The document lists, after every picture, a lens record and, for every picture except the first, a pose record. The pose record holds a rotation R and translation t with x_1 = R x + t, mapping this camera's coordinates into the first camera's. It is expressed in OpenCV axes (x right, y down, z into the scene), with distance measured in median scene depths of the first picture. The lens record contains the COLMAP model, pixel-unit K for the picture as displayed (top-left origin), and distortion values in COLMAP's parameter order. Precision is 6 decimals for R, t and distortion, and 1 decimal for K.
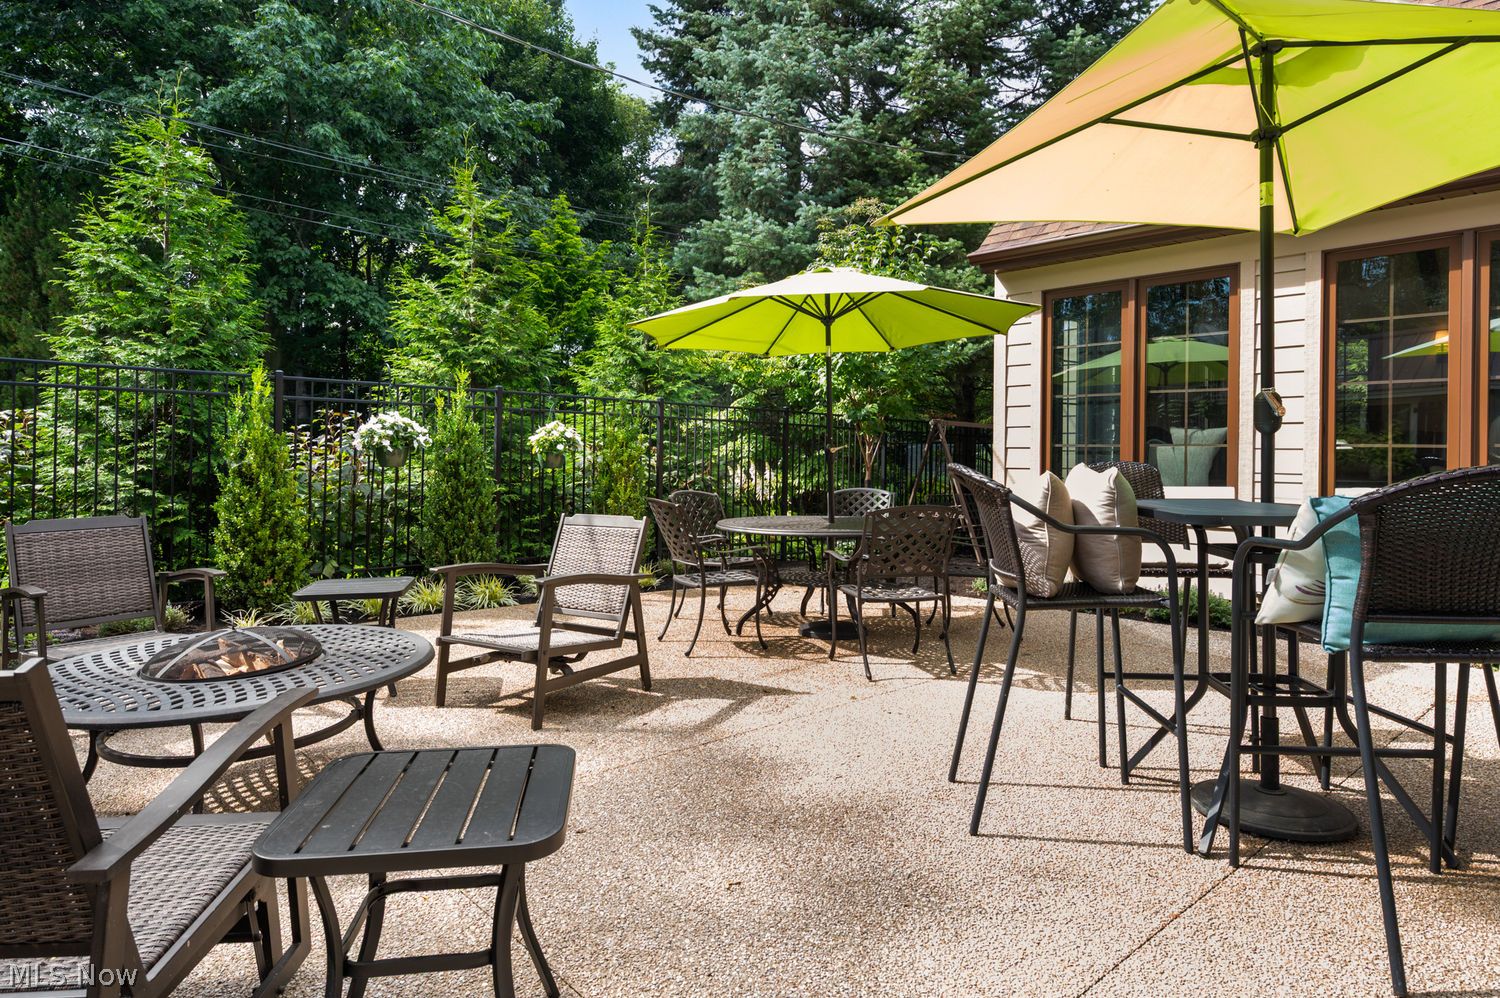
lens RADIAL K [[848.7, 0, 711.6], [0, 848.7, 456.6], [0, 0, 1]] dist [-0.001041, 0.000865]
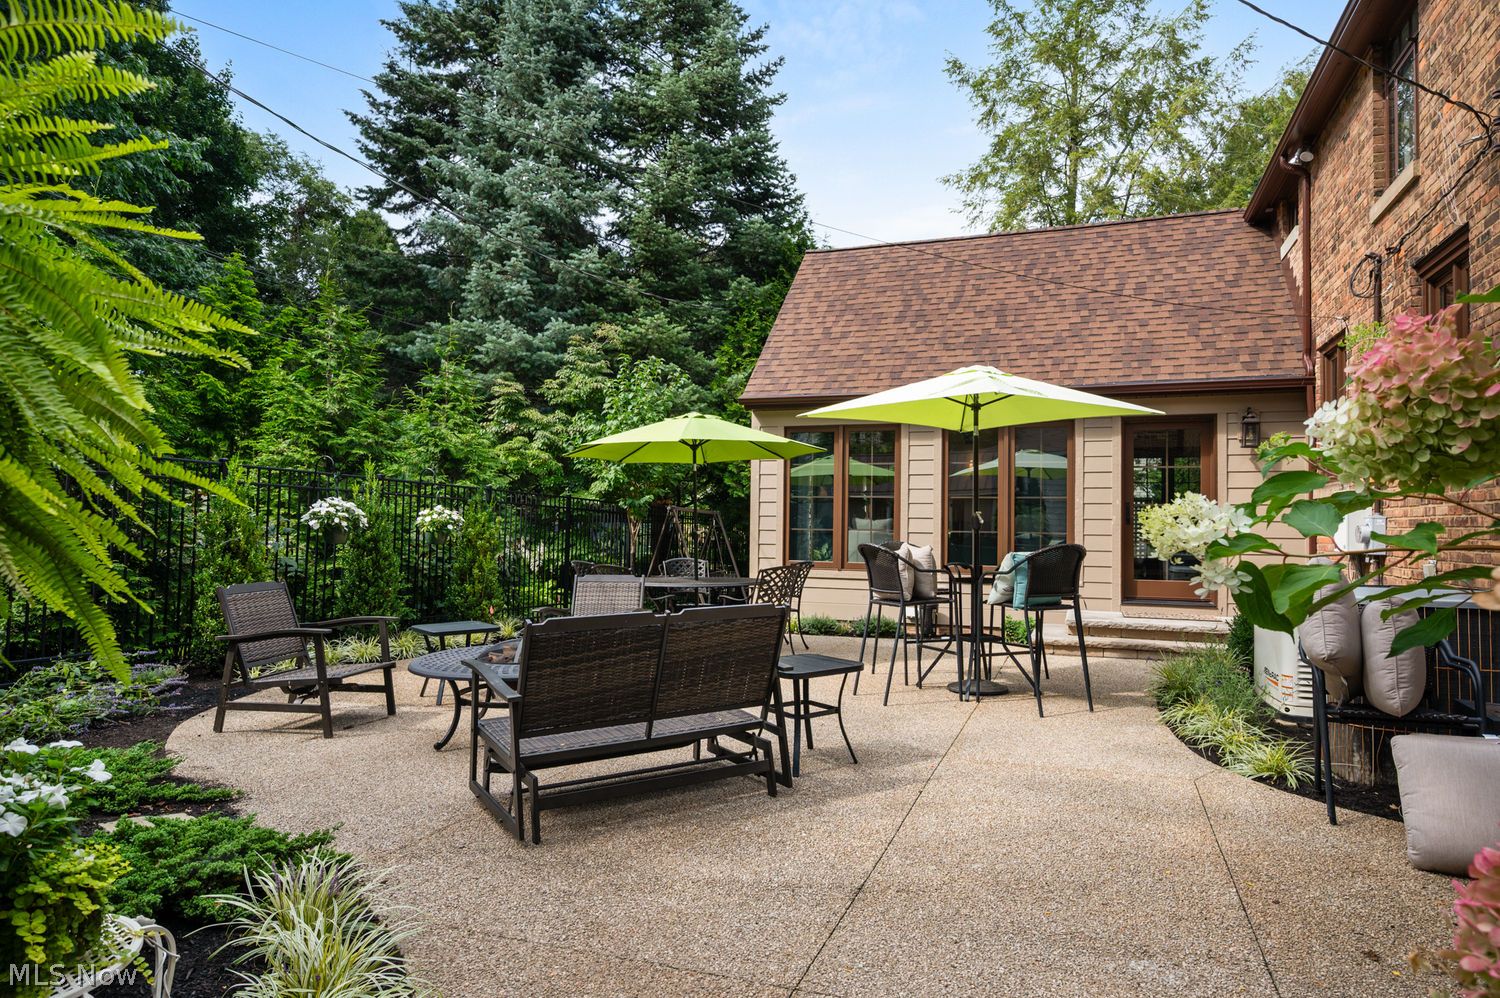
lens RADIAL K [[848.7, 0, 748.0], [0, 848.7, 503.0], [0, 0, 1]] dist [-0.001041, 0.000865]
pose [[0.878162, 0.022573, 0.477830, -0.426553], [-0.006748, 0.999371, -0.034809, -0.006825], [-0.478315, 0.027343, 0.877762, -0.321363]]
